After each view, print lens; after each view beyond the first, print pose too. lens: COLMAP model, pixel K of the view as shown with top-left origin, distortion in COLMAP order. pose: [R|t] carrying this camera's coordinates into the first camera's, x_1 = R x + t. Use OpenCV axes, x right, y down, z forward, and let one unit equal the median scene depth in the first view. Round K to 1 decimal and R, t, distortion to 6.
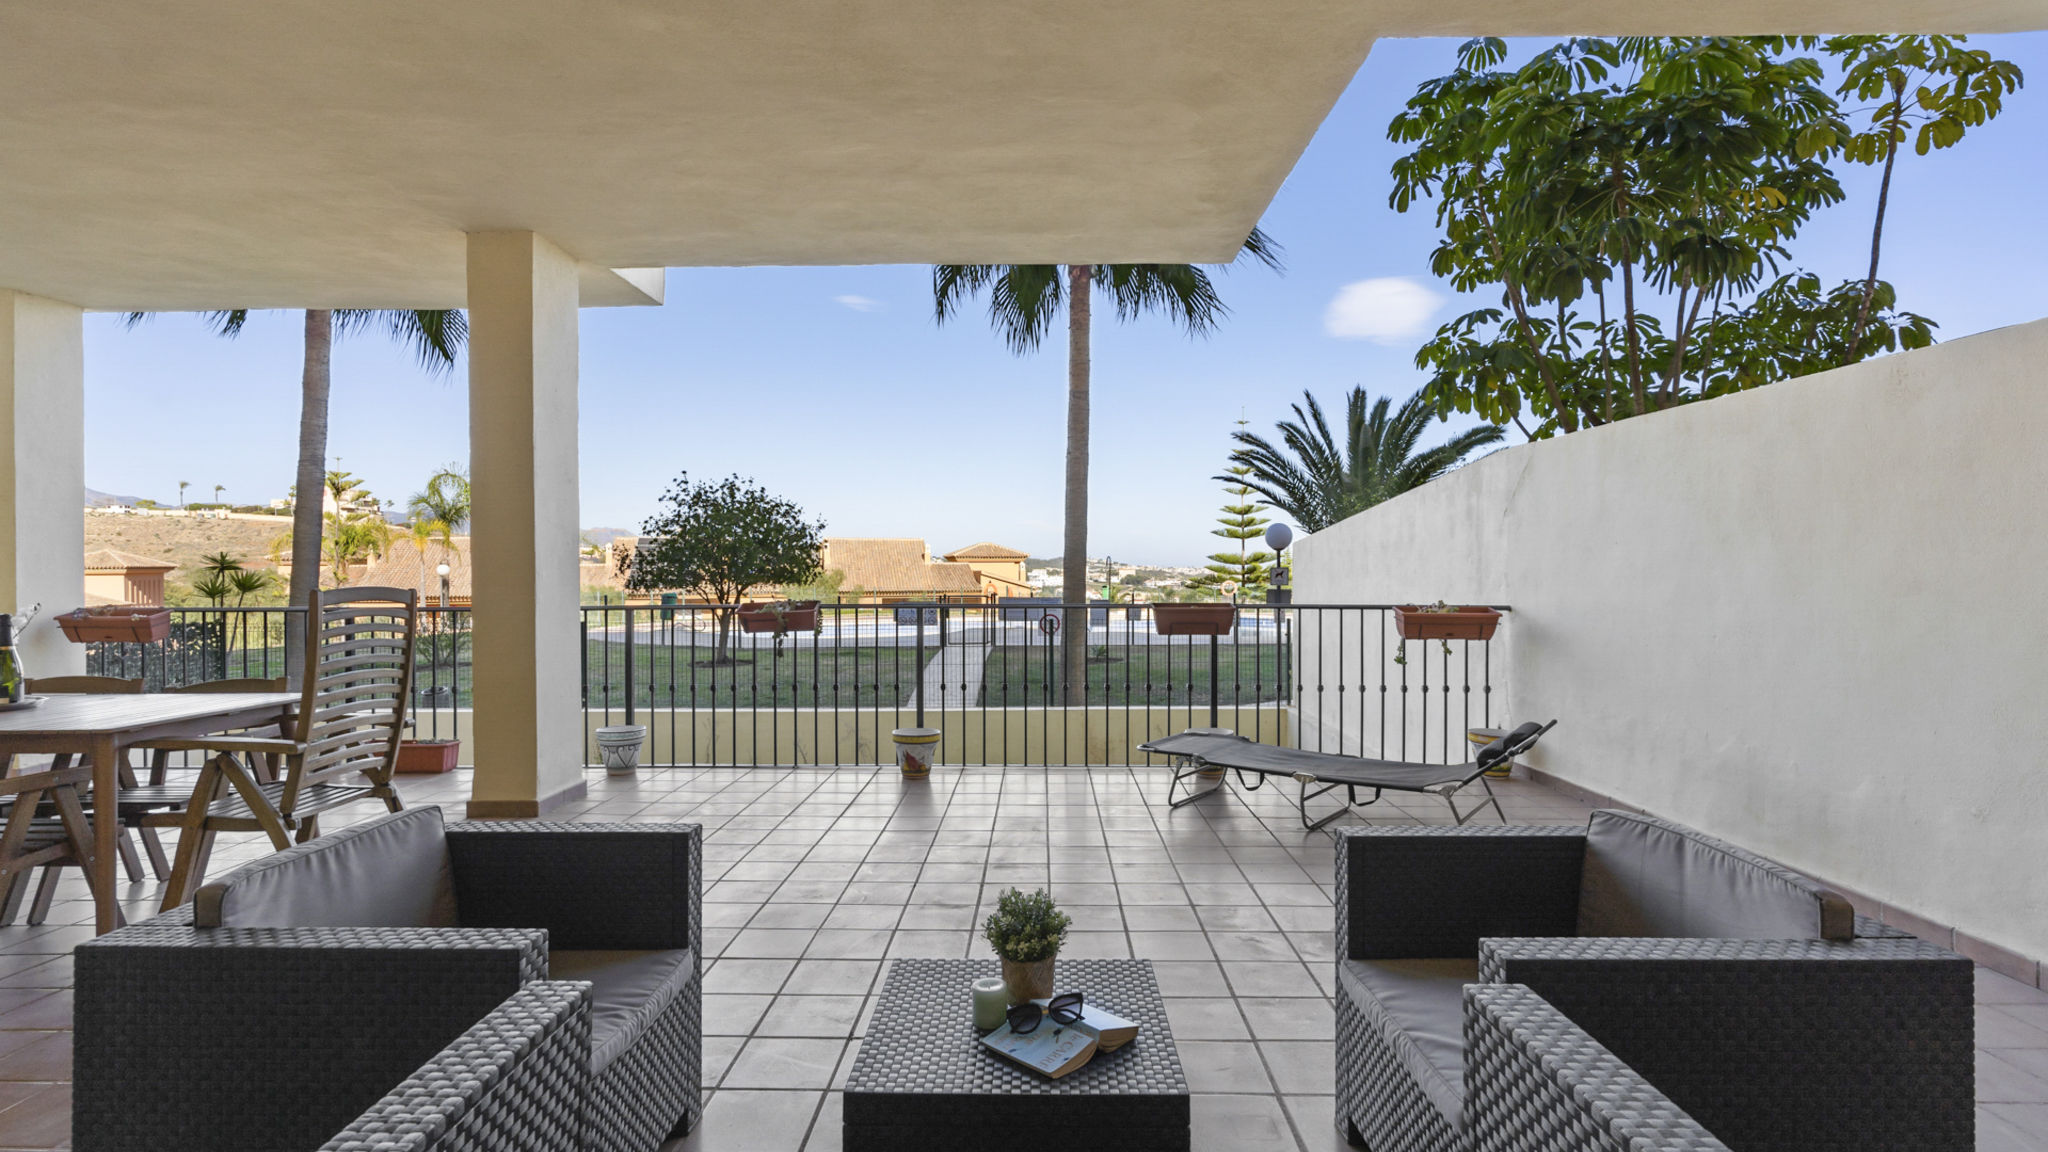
lens RADIAL K [[973.8, 0, 1020.0], [0, 973.8, 576.8], [0, 0, 1]] dist [0.004124, -0.000406]
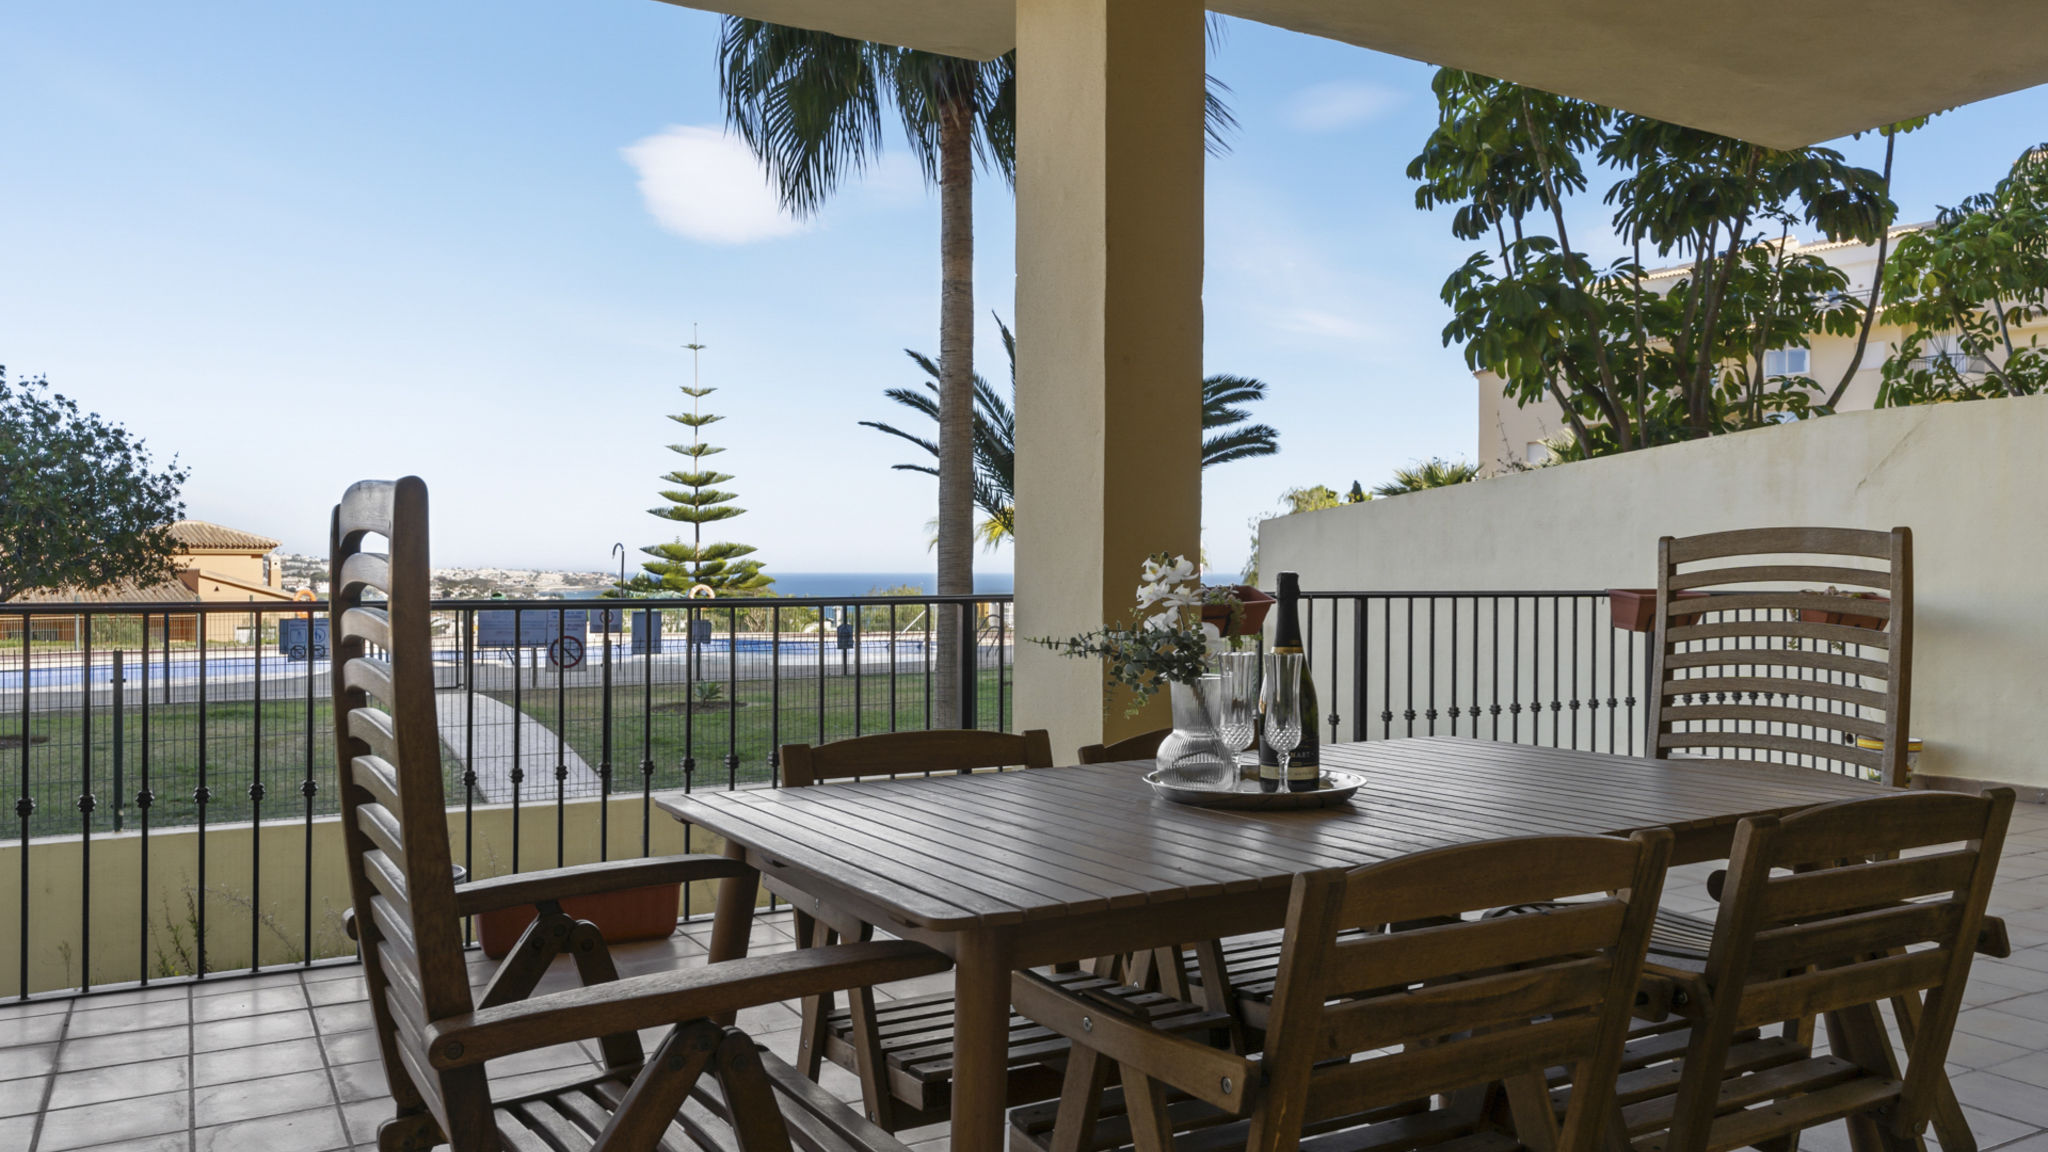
lens RADIAL K [[1460.2, 0, 1017.7], [0, 1460.2, 559.8], [0, 0, 1]] dist [0.003151, 0.005086]
pose [[0.854847, 0.009489, 0.518794, -0.239176], [-0.000955, 0.999860, -0.016715, 0.006775], [-0.518879, 0.013794, 0.854736, 0.084039]]
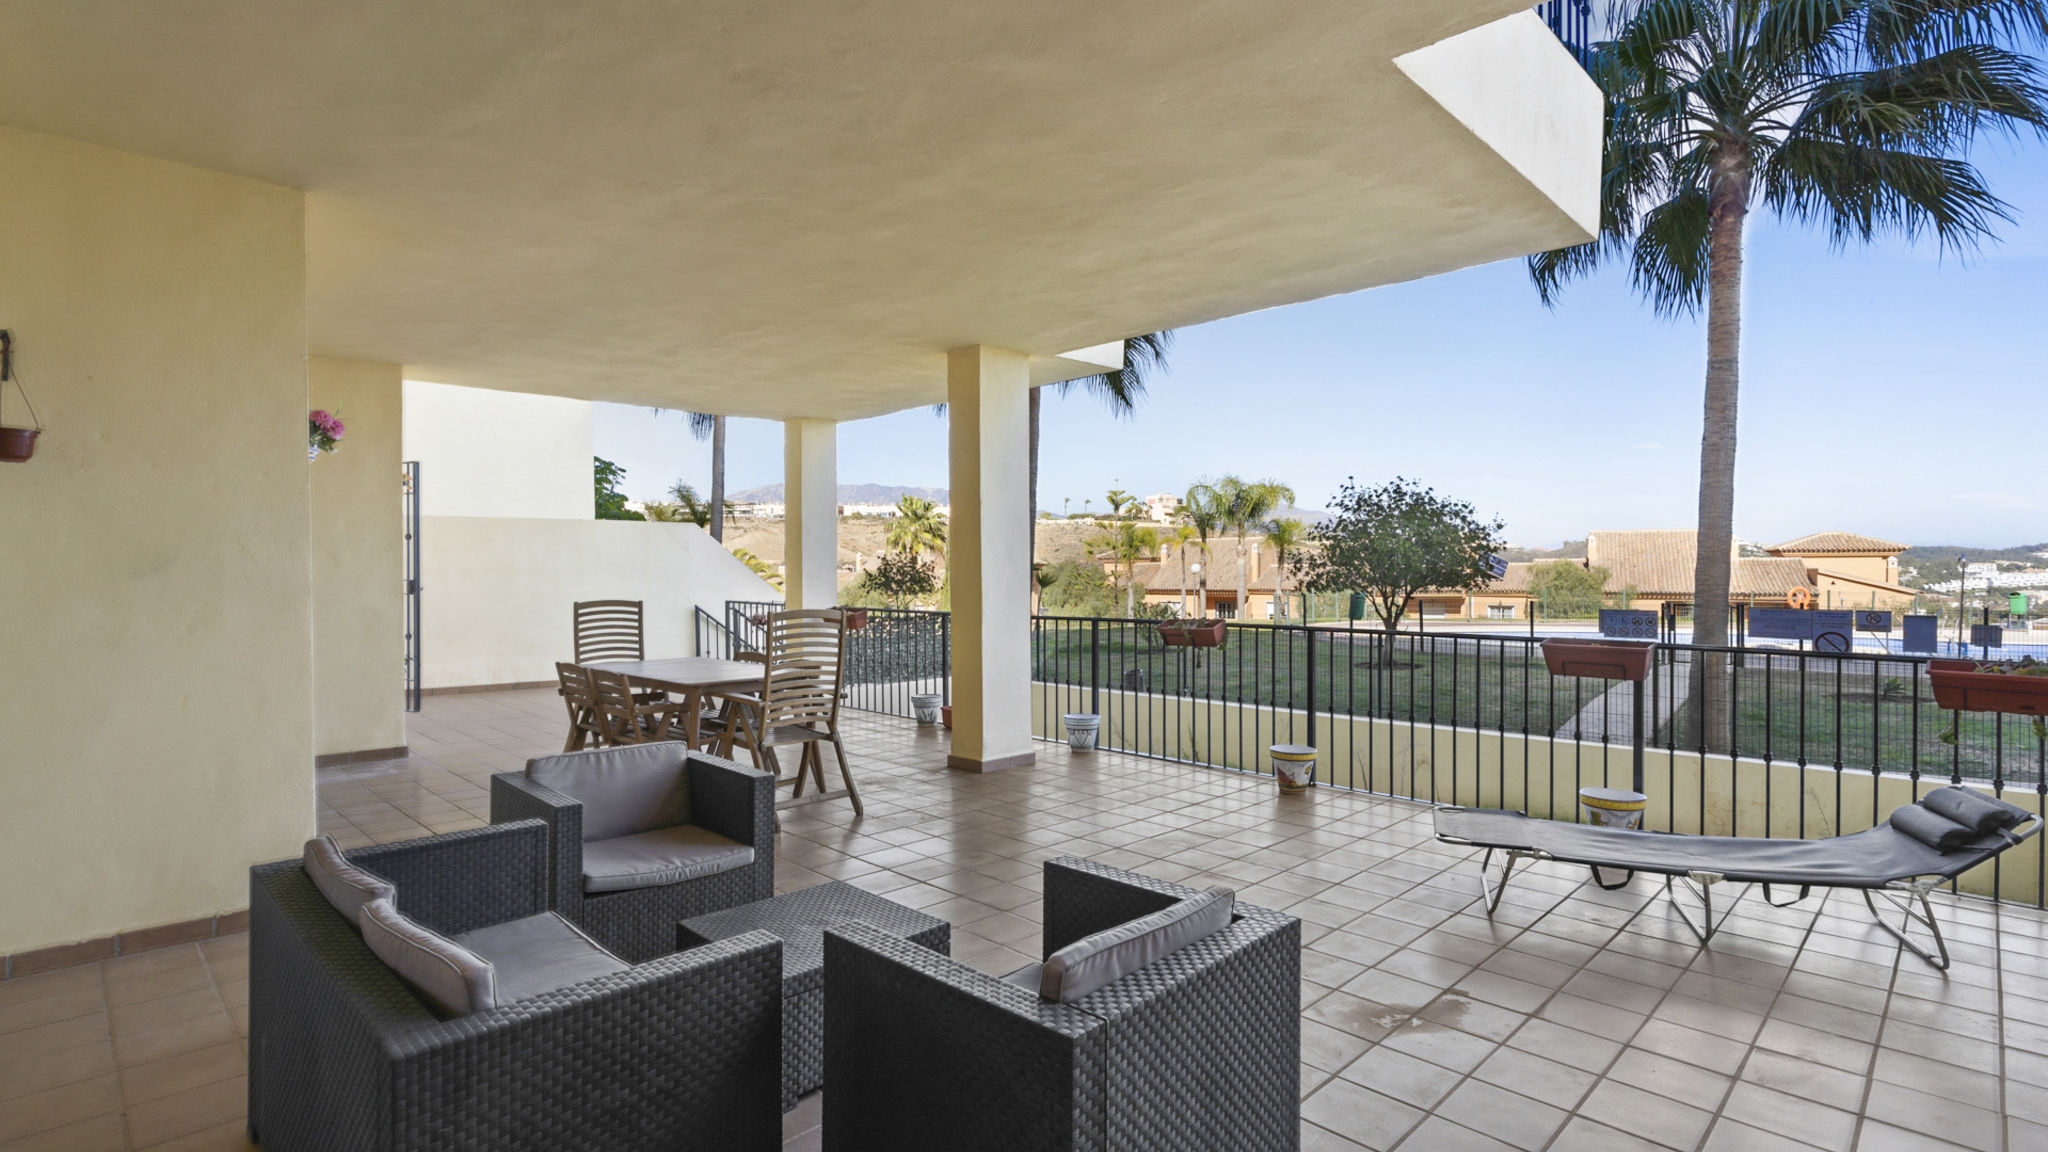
lens RADIAL K [[973.8, 0, 1016.9], [0, 973.8, 588.7], [0, 0, 1]] dist [0.004124, -0.000406]
pose [[0.722601, 0.015900, -0.691083, 0.112362], [-0.003270, 0.999803, 0.019584, -0.009446], [0.691258, -0.011892, 0.722510, 0.010650]]
